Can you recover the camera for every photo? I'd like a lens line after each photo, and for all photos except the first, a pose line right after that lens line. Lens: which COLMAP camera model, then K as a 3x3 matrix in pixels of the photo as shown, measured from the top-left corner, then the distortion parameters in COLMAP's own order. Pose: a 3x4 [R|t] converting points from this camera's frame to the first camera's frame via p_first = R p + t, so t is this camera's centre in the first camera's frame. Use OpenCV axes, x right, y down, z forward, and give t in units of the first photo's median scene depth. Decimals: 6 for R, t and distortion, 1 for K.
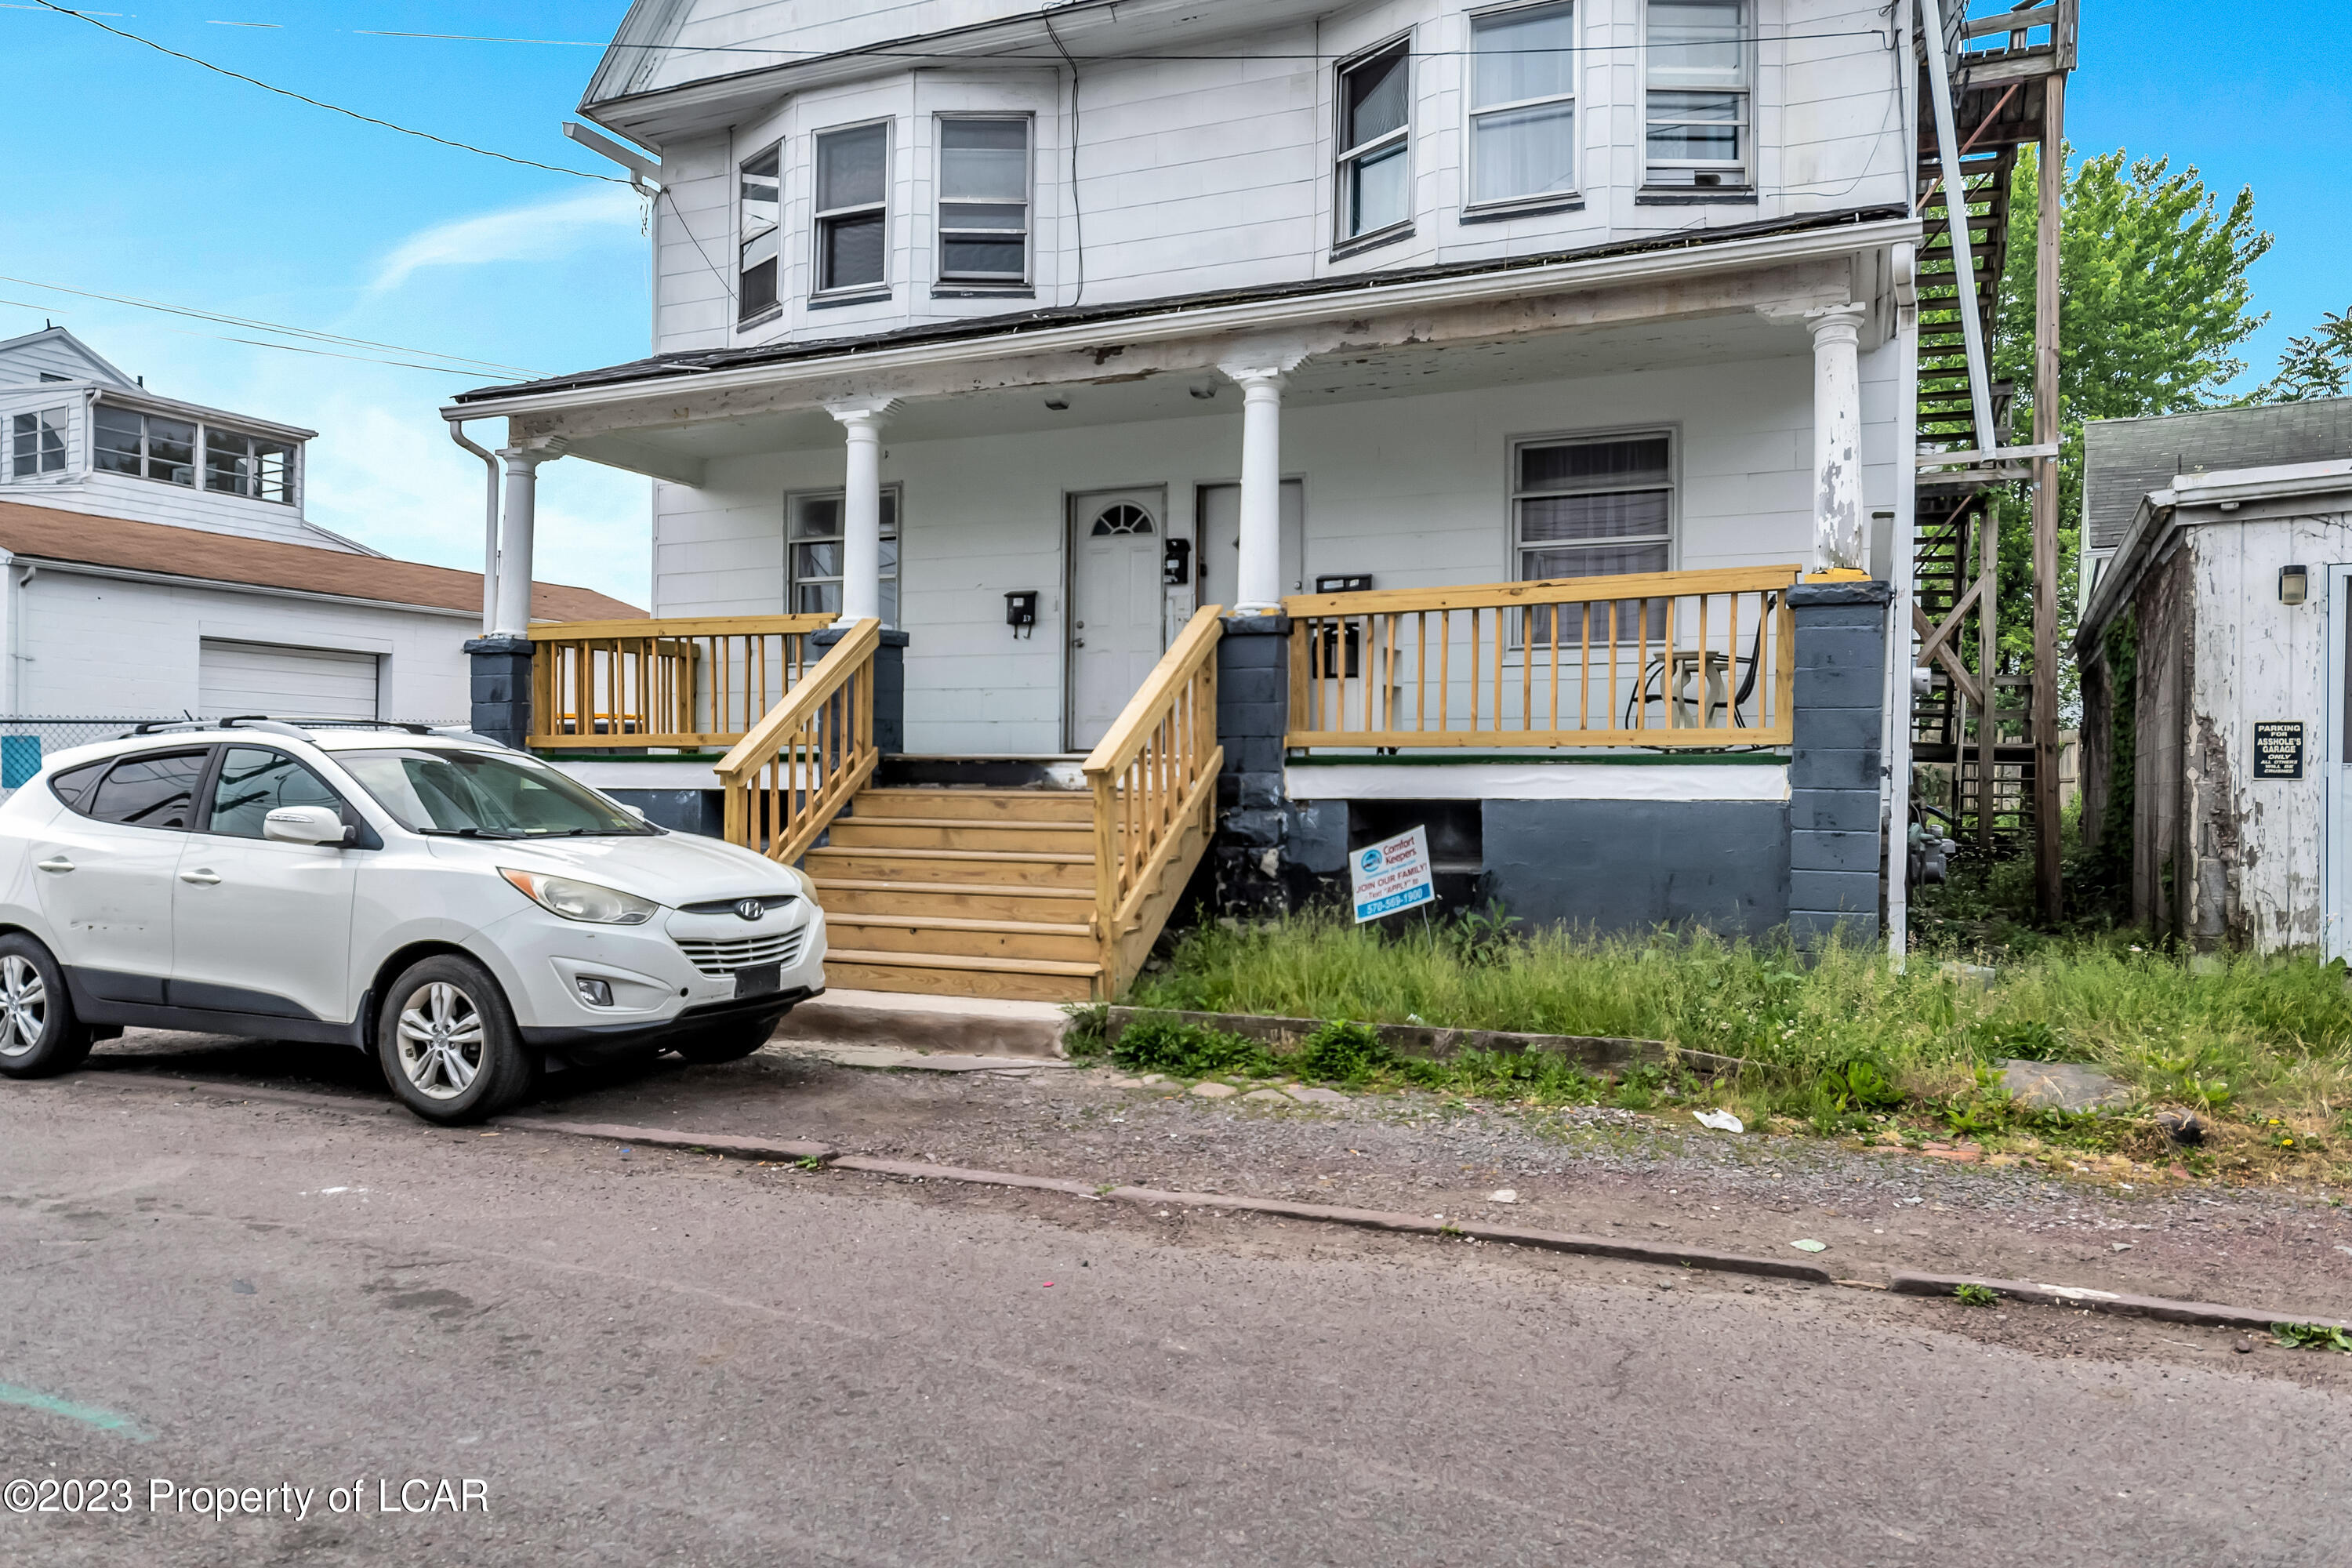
lens RADIAL K [[1549.7, 0, 1176.0], [0, 1549.7, 784.0], [0, 0, 1]] dist [-0.003294, 0.000383]
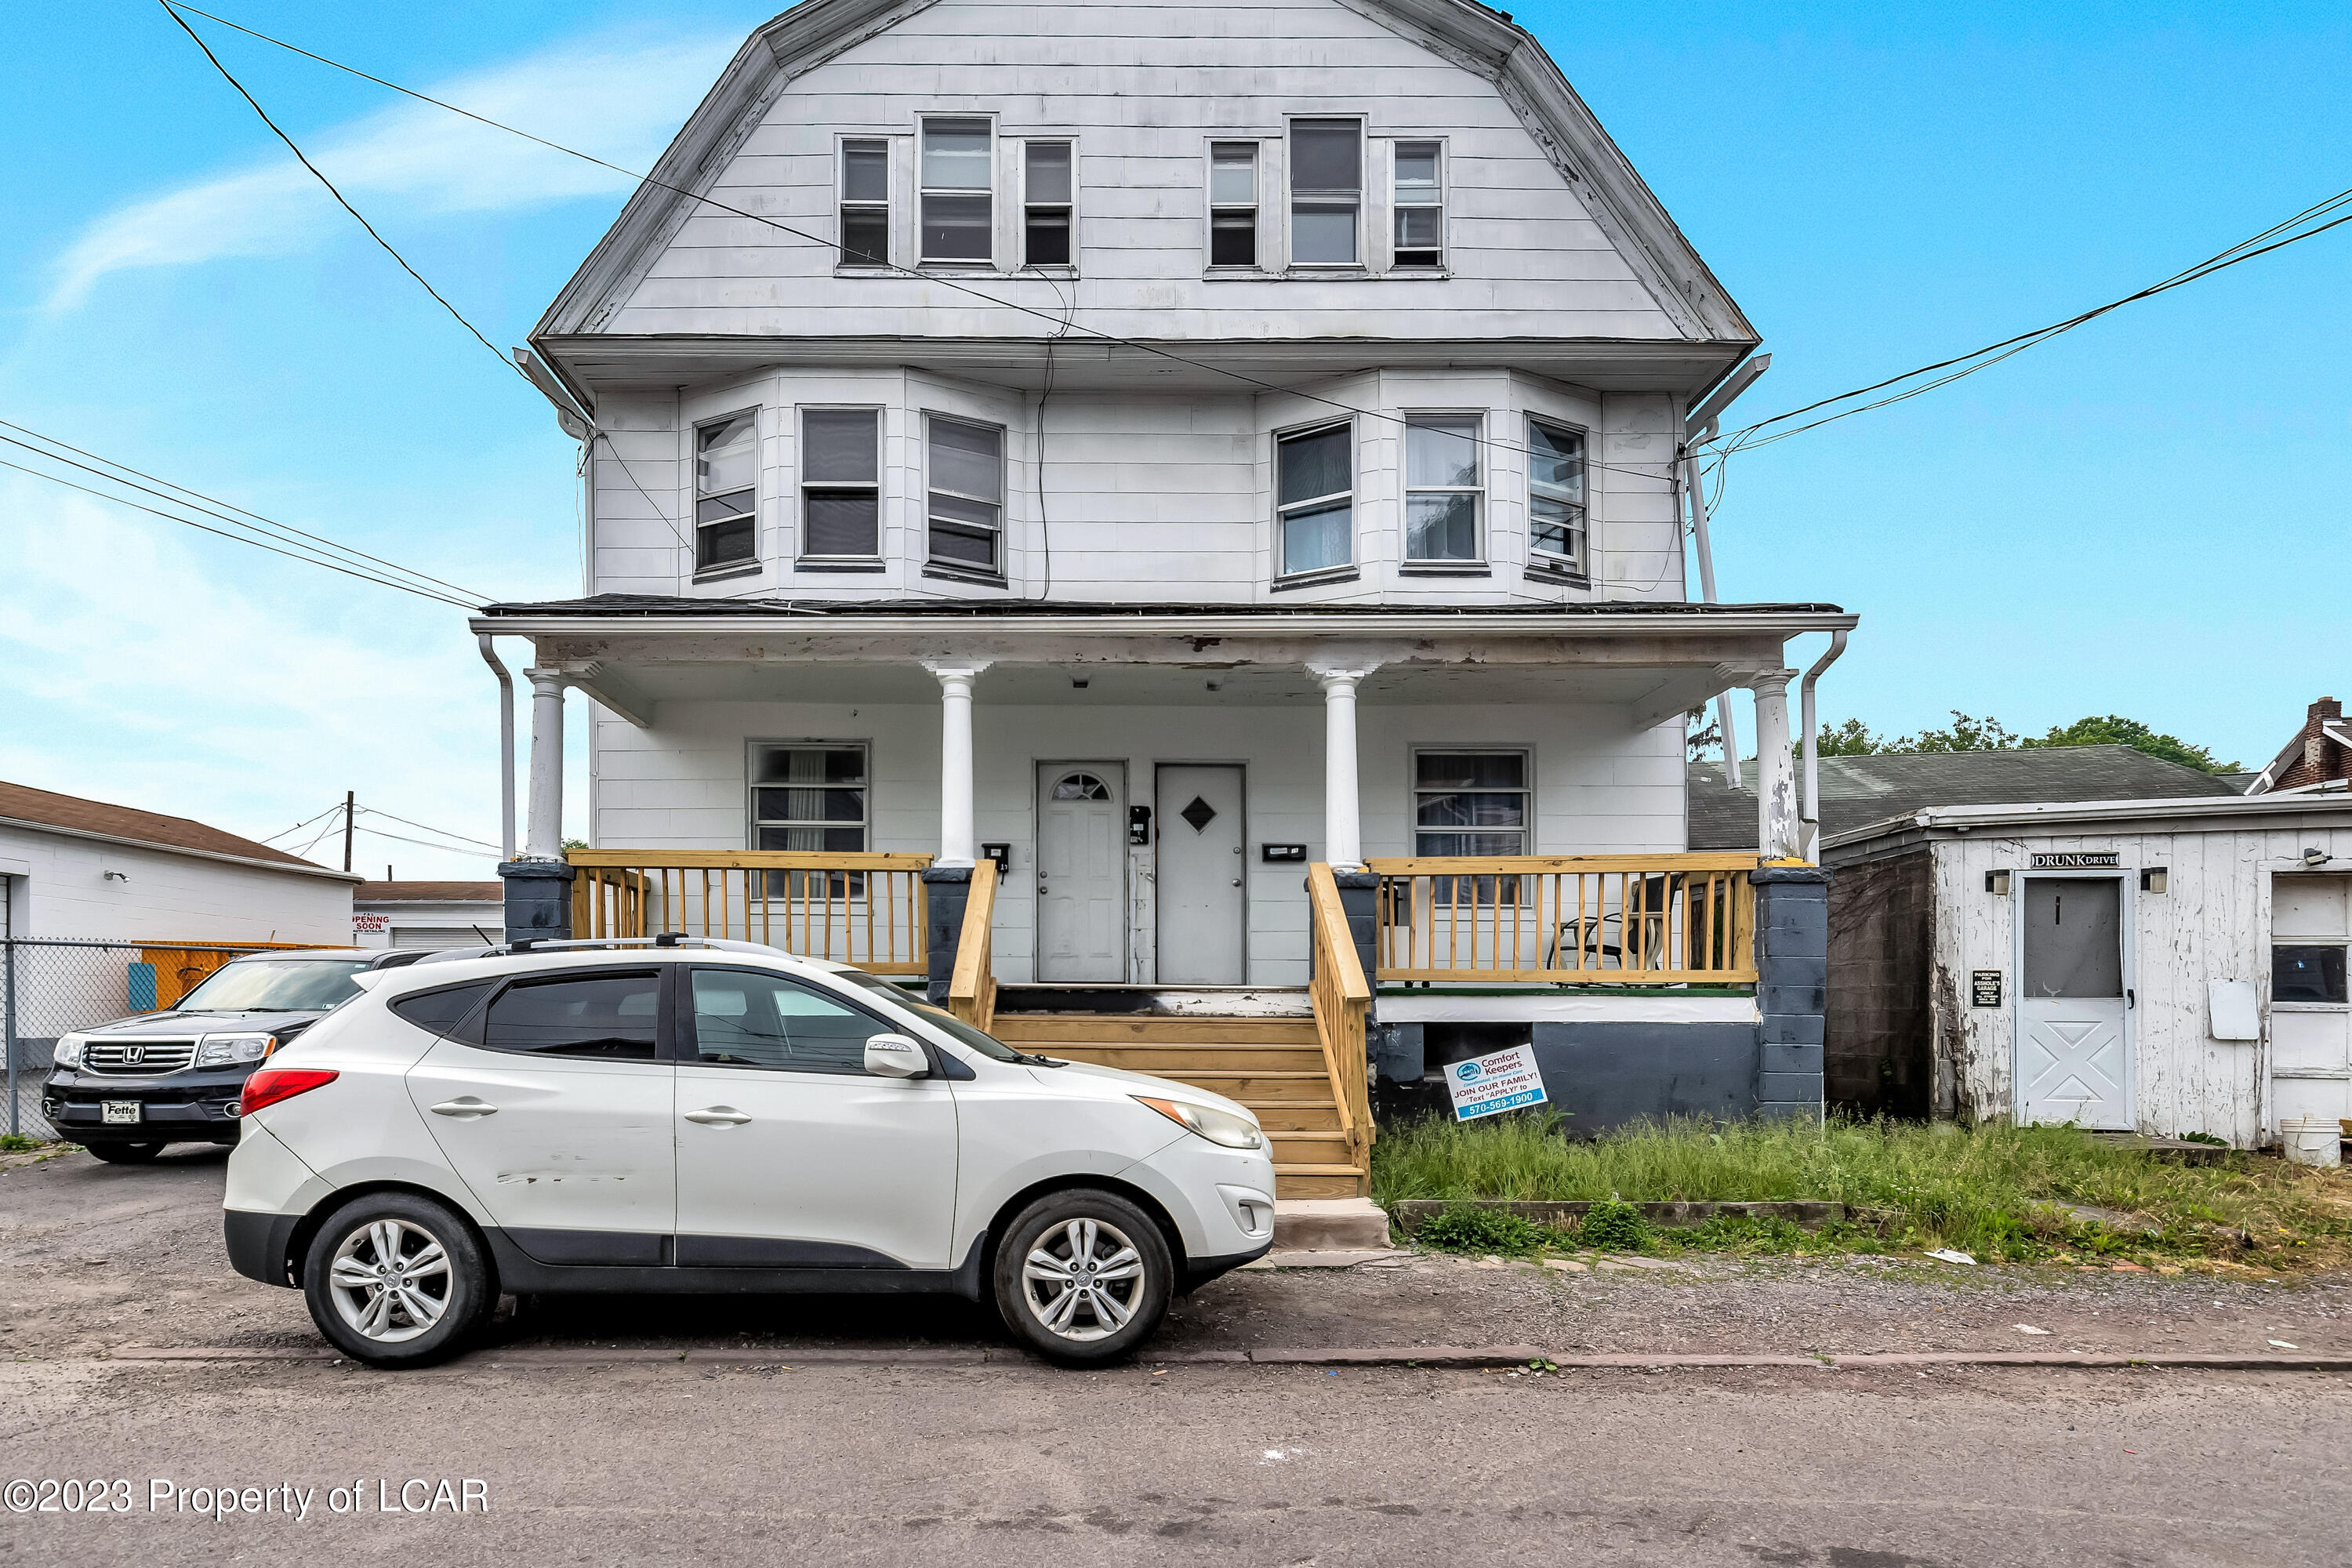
lens RADIAL K [[1184.4, 0, 1171.2], [0, 1184.4, 1019.9], [0, 0, 1]] dist [0.000586, 0.000556]
pose [[0.925213, -0.002590, 0.379440, -0.407804], [-0.000002, 0.999977, 0.006830, 0.000874], [-0.379449, -0.006320, 0.925191, 0.179194]]
